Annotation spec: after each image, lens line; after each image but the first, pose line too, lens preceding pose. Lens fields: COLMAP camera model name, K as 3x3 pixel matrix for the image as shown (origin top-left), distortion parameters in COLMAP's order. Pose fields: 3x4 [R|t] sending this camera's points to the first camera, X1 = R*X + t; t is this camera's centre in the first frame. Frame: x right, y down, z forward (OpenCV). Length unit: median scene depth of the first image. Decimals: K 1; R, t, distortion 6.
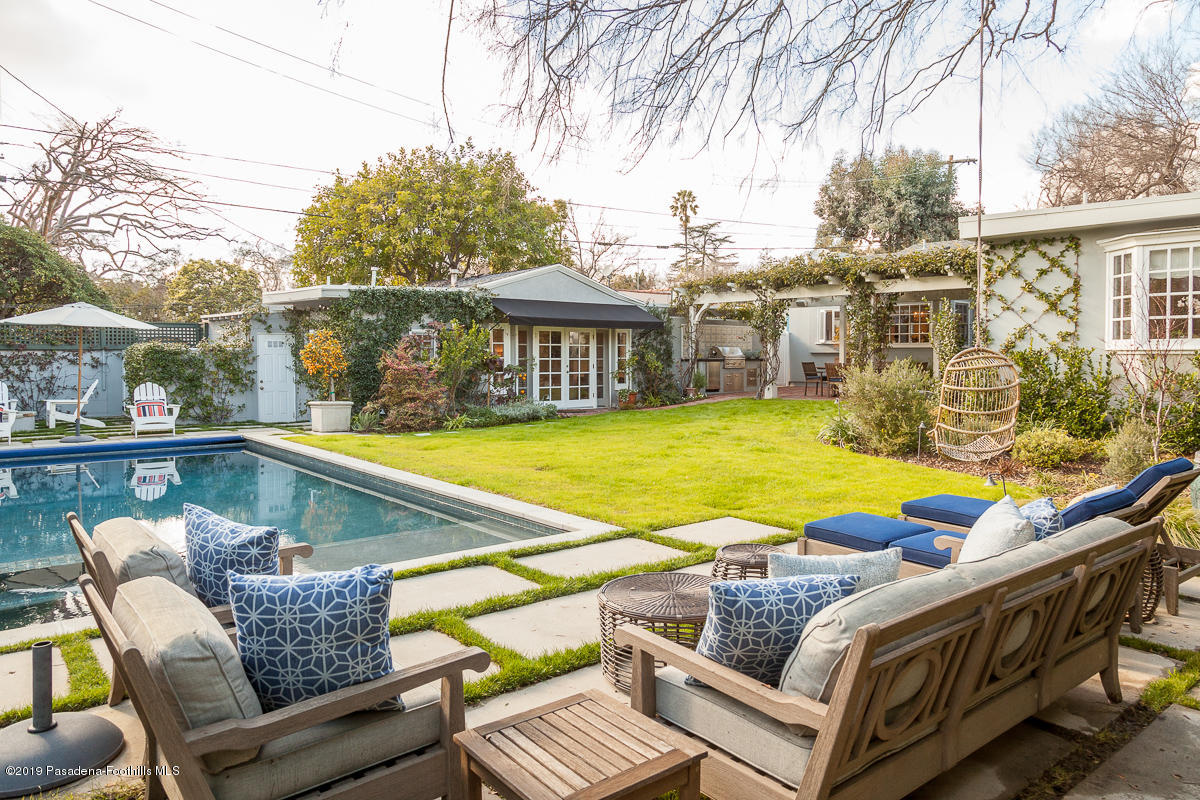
lens RADIAL K [[801.0, 0, 602.3], [0, 801.0, 373.1], [0, 0, 1]] dist [0.009819, 0.002275]
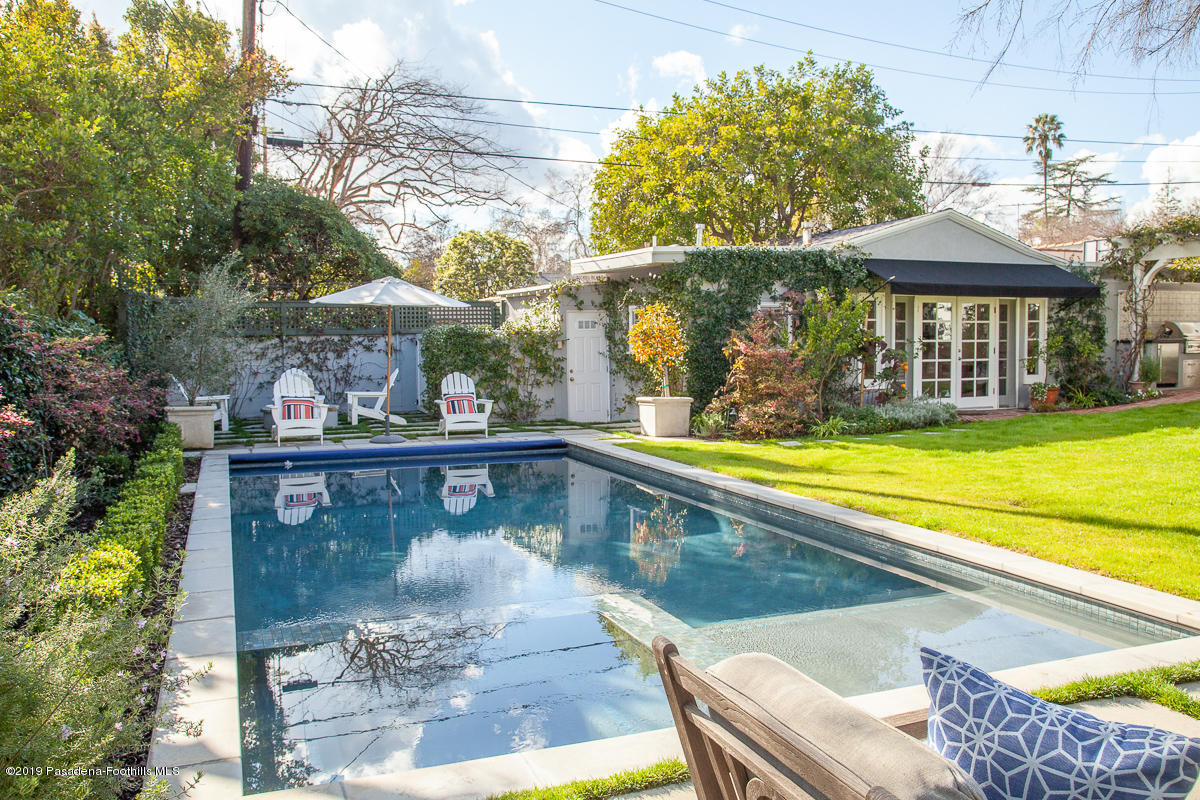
lens RADIAL K [[974.5, 0, 600.0], [0, 974.5, 400.0], [0, 0, 1]] dist [-0.081363, 0.099002]
pose [[0.951257, 0.010911, -0.308207, -0.093913], [0.001779, 0.999163, 0.040862, -0.000448], [0.308395, -0.039419, 0.950441, 0.075431]]
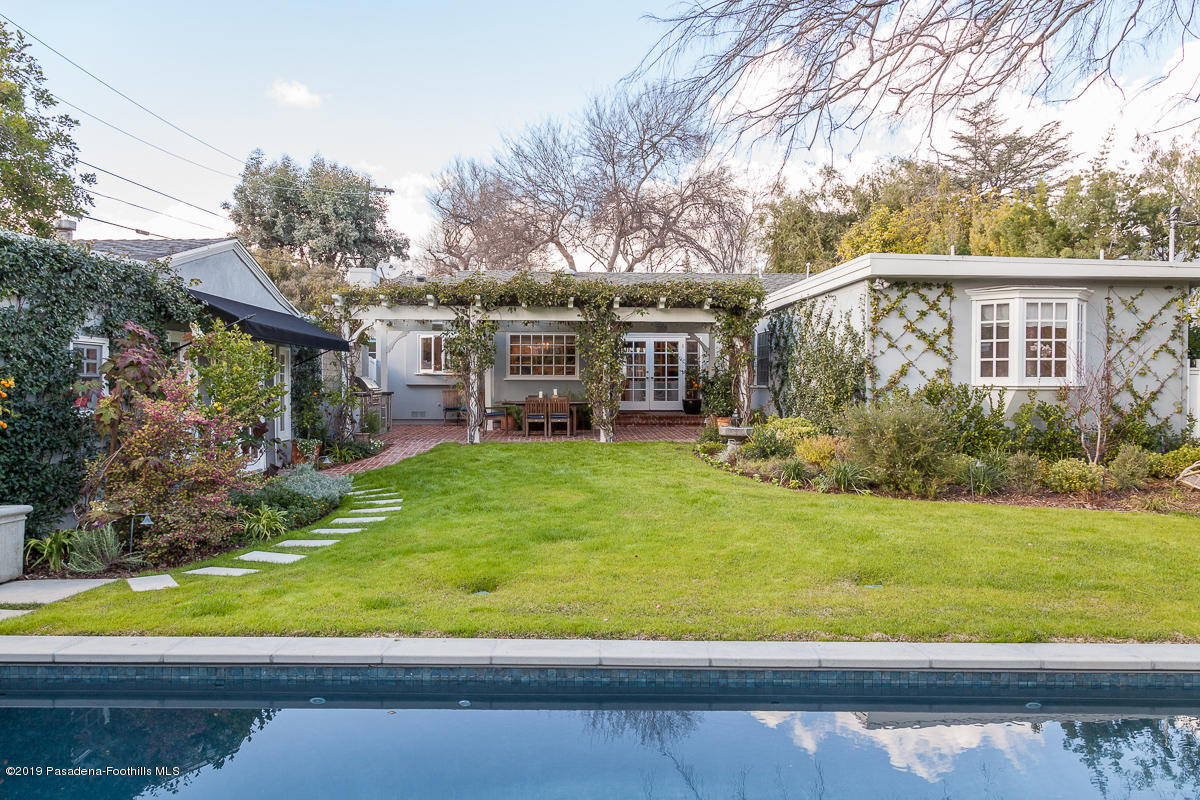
lens RADIAL K [[806.8, 0, 600.0], [0, 806.8, 400.0], [0, 0, 1]] dist [0.006303, 0.001306]
pose [[0.641339, -0.013400, 0.767141, -0.388277], [0.015676, 0.999868, 0.004360, -0.014450], [-0.767097, 0.009229, 0.641464, 0.436765]]
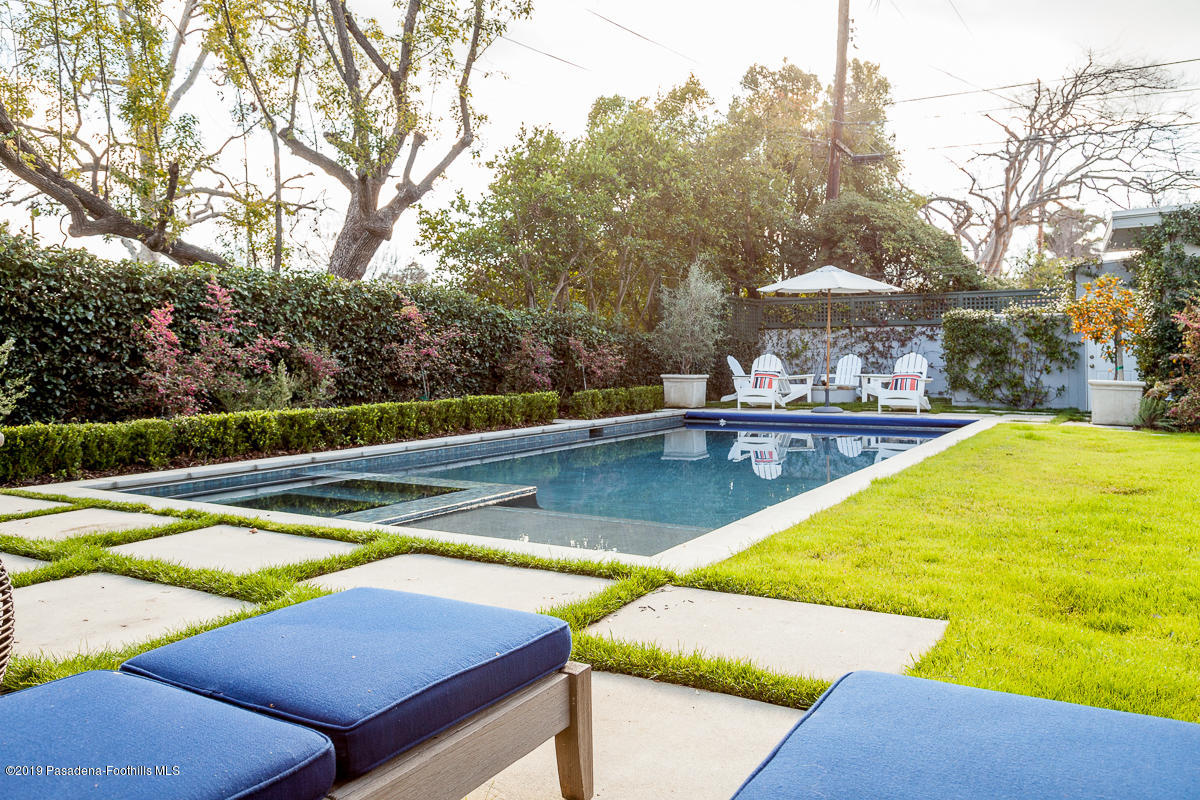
lens RADIAL K [[907.3, 0, 600.0], [0, 907.3, 400.0], [0, 0, 1]] dist [-0.005152, -0.002734]
pose [[0.332262, 0.039084, -0.942377, 0.211907], [-0.013587, 0.999236, 0.036651, 0.025350], [0.943089, 0.000626, 0.332539, 0.289756]]
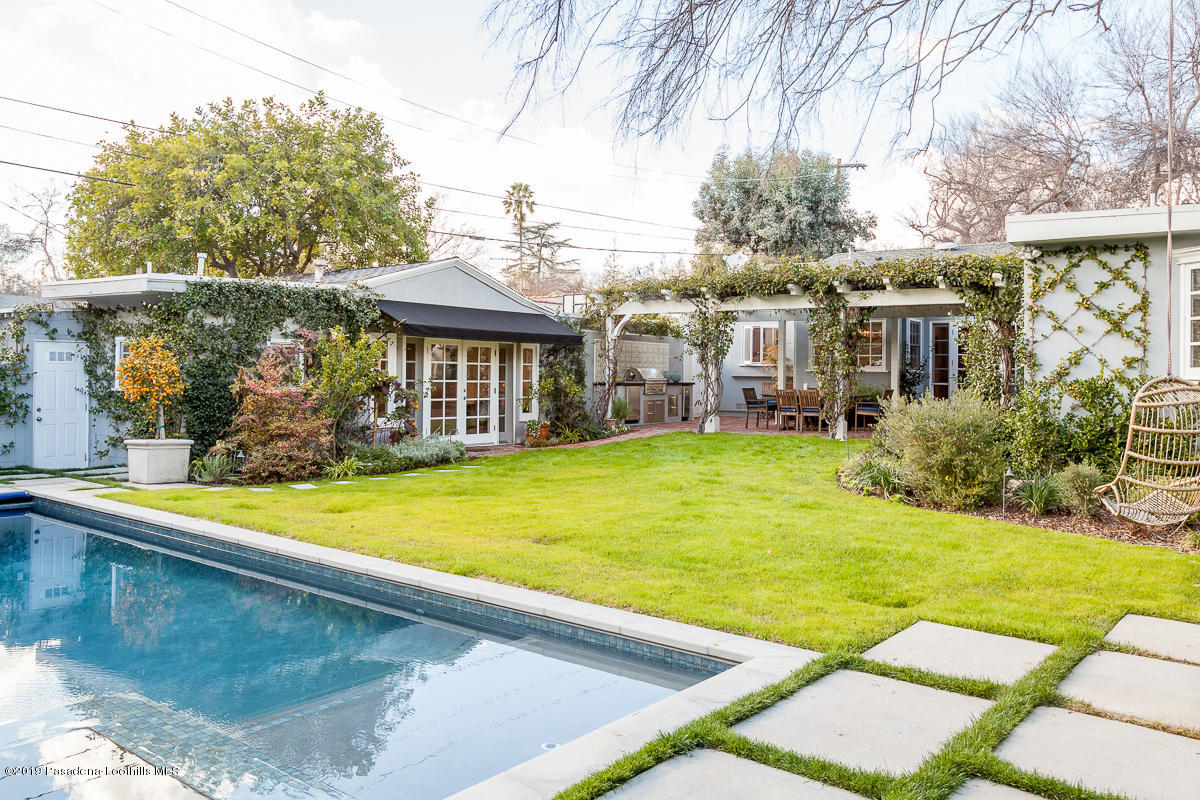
lens RADIAL K [[927.7, 0, 598.1], [0, 927.7, 371.7], [0, 0, 1]] dist [-0.001042, -0.001273]
pose [[0.978968, 0.012459, 0.203633, -0.112331], [-0.007086, 0.999608, -0.027092, -0.004018], [-0.203891, 0.025079, 0.978672, 0.111423]]
